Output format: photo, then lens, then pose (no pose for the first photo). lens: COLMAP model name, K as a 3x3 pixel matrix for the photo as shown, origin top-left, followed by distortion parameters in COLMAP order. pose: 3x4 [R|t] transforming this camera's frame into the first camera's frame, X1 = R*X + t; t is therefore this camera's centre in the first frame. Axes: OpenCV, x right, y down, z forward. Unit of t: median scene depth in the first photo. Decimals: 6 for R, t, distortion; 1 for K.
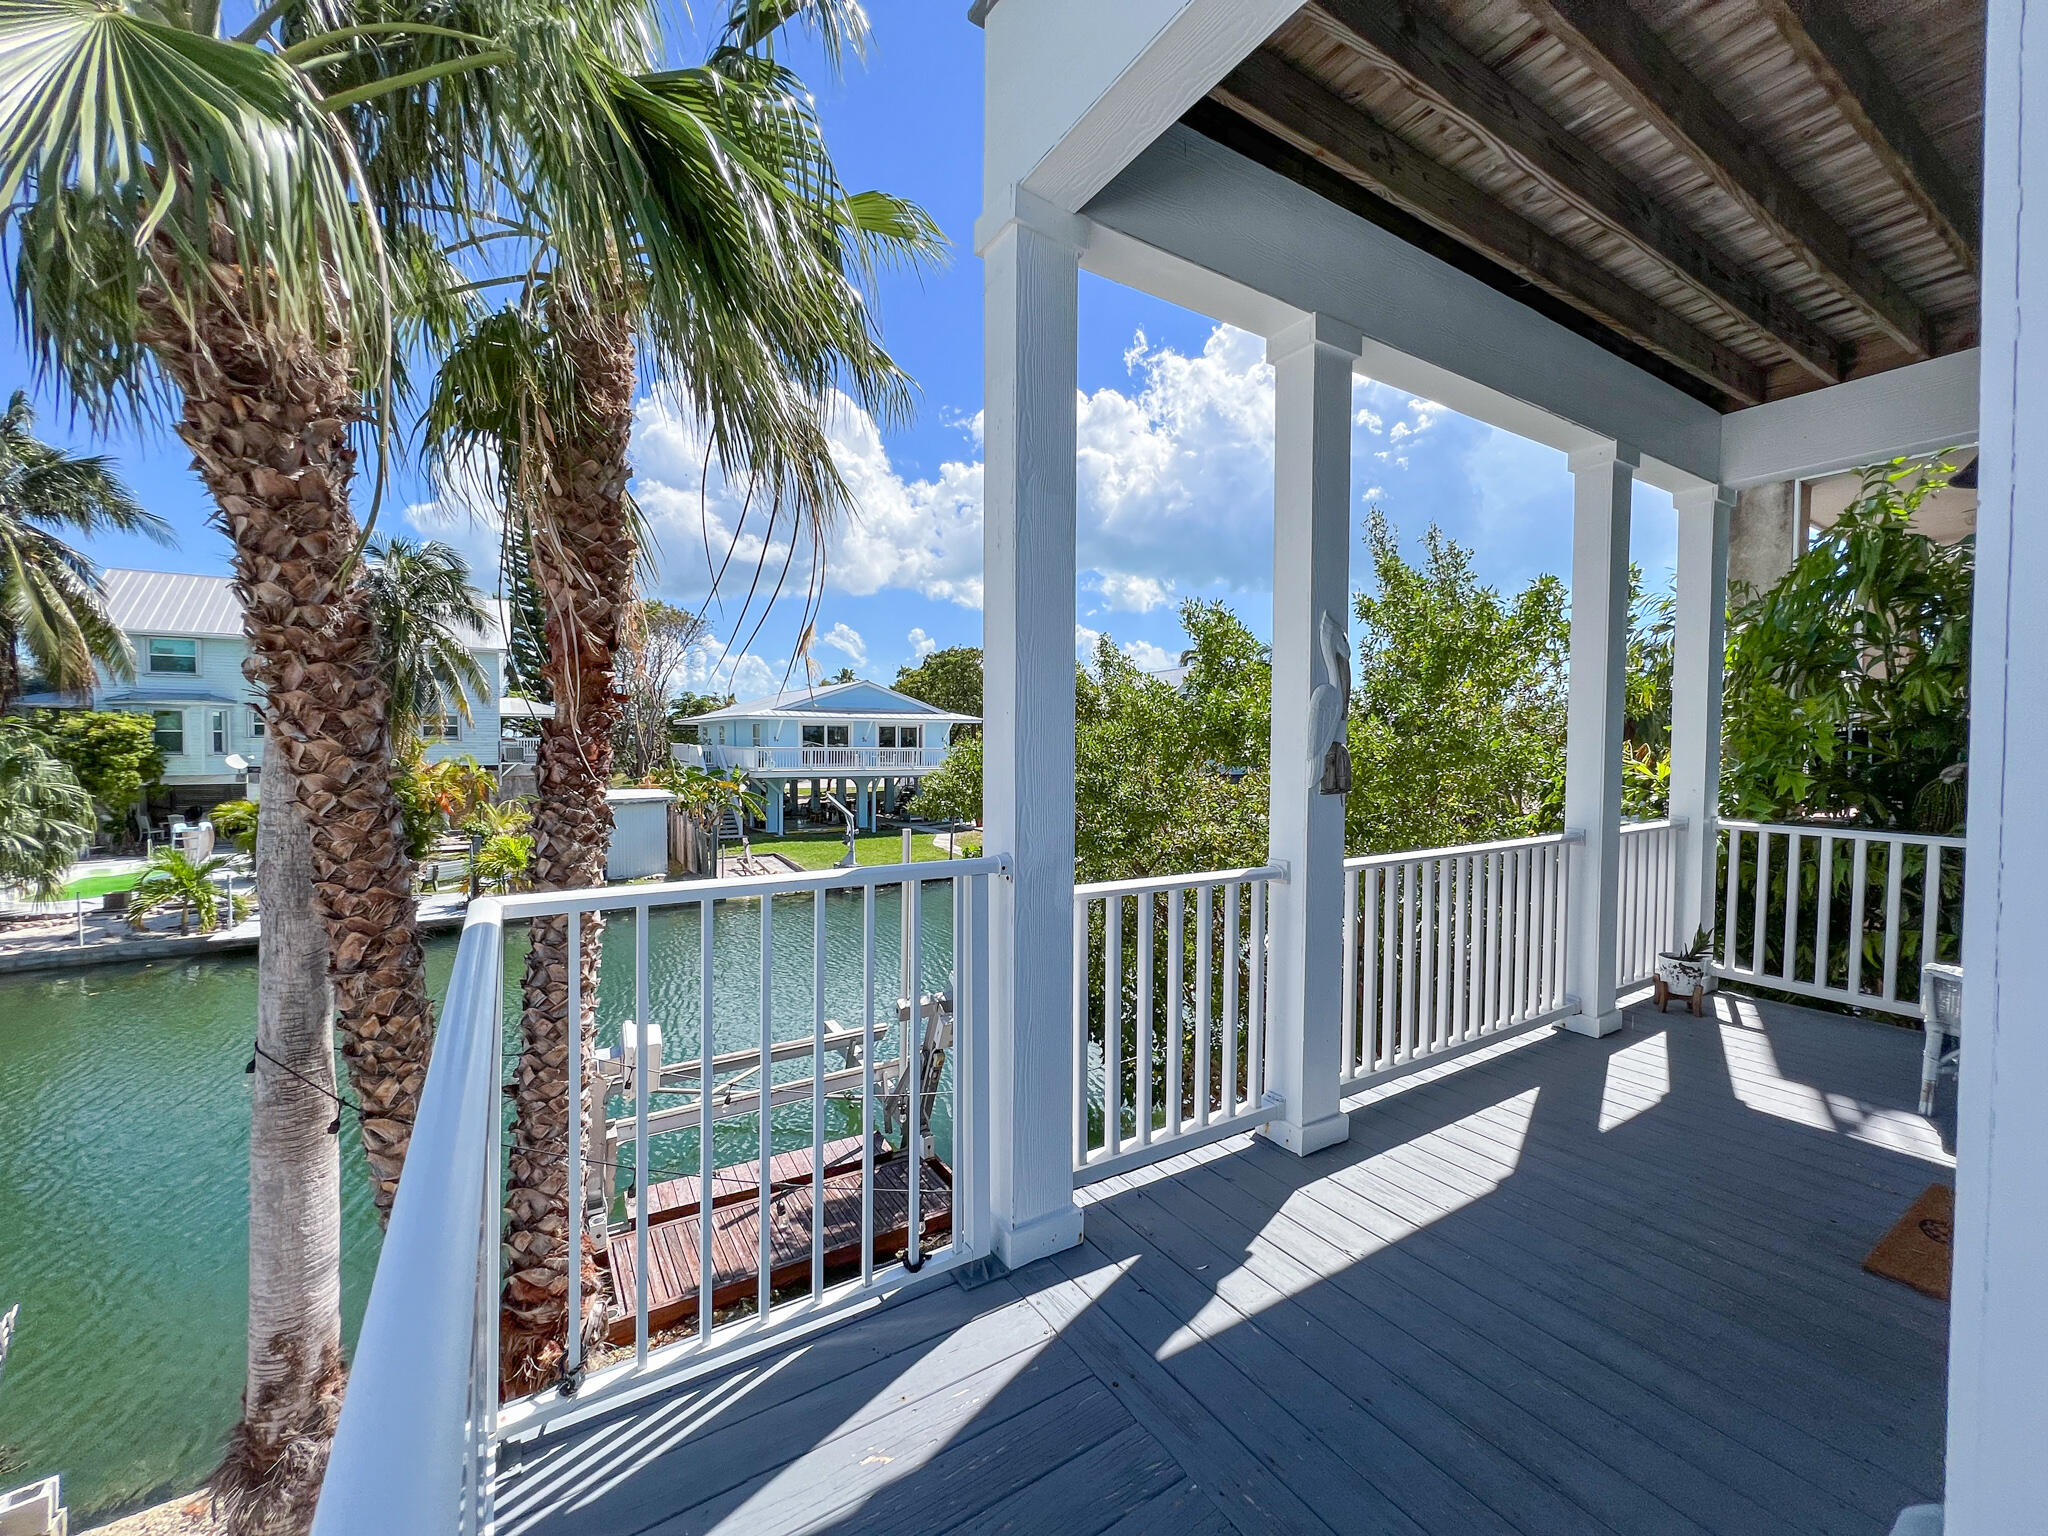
lens RADIAL K [[816.3, 0, 1024.0], [0, 816.3, 768.0], [0, 0, 1]] dist [0.001791, -0.000133]
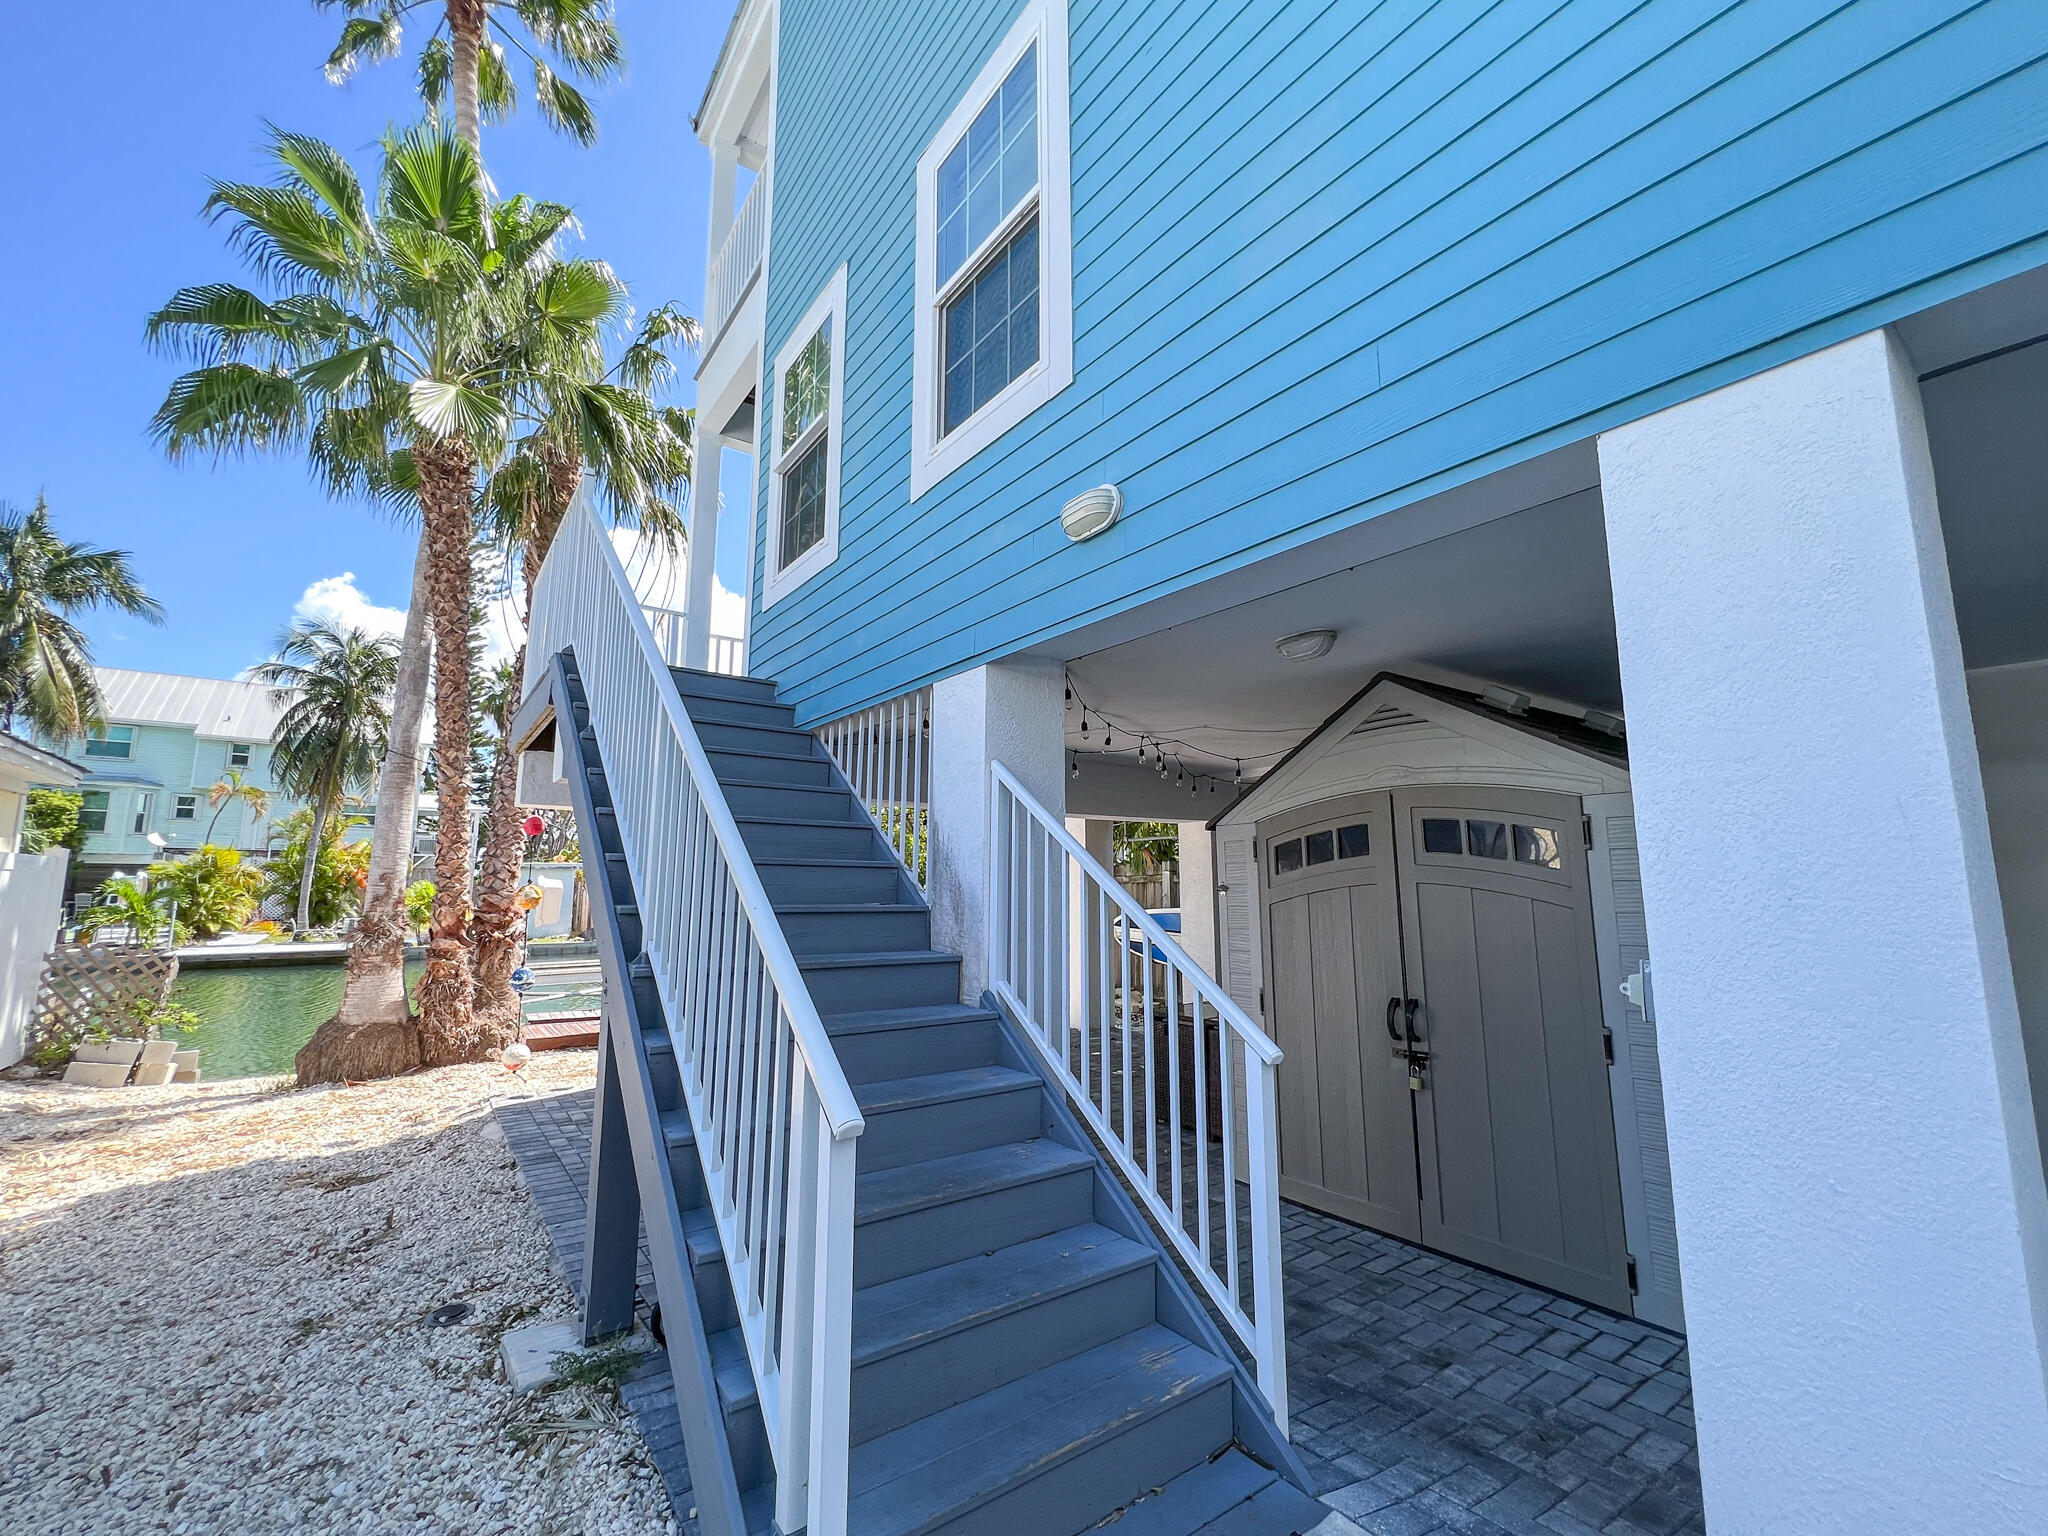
lens RADIAL K [[837.0, 0, 1005.5], [0, 837.0, 768.5], [0, 0, 1]] dist [-0.001593, -0.000201]
pose [[0.998440, 0.011531, 0.054623, 0.205866], [-0.002656, 0.987141, -0.159830, 0.238465], [-0.055764, 0.159436, 0.985632, -0.435144]]
